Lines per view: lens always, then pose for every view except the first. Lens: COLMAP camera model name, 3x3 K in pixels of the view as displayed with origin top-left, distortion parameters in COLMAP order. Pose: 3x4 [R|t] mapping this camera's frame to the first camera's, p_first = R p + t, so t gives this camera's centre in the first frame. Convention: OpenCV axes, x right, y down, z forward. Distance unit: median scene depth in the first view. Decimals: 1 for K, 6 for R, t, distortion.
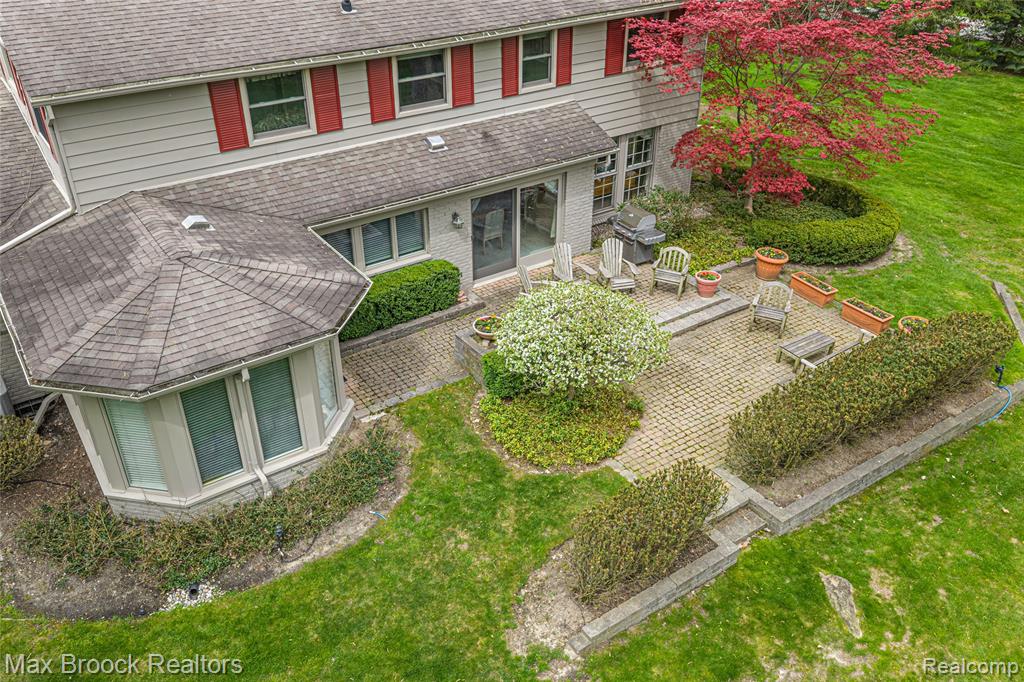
lens RADIAL K [[836.2, 0, 512.0], [0, 836.2, 341.0], [0, 0, 1]] dist [0.002955, 0.000967]
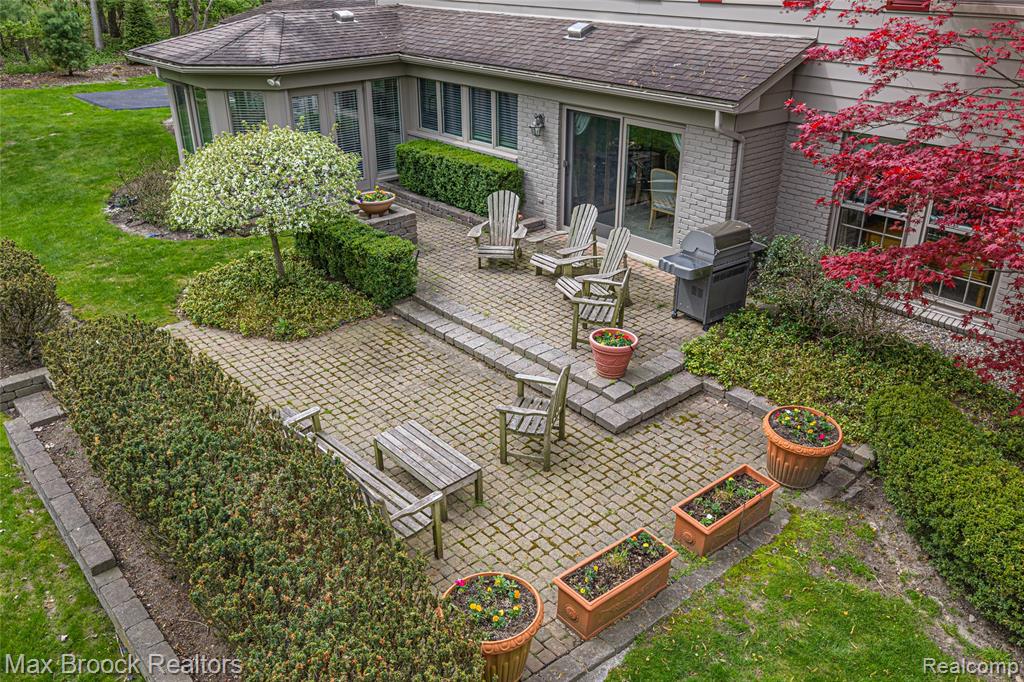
lens RADIAL K [[836.2, 0, 512.0], [0, 836.2, 341.0], [0, 0, 1]] dist [0.002955, 0.000967]
pose [[0.107760, 0.412578, -0.904526, 0.728603], [-0.527384, 0.794982, 0.299782, -0.206337], [0.842766, 0.444728, 0.303254, 0.842530]]
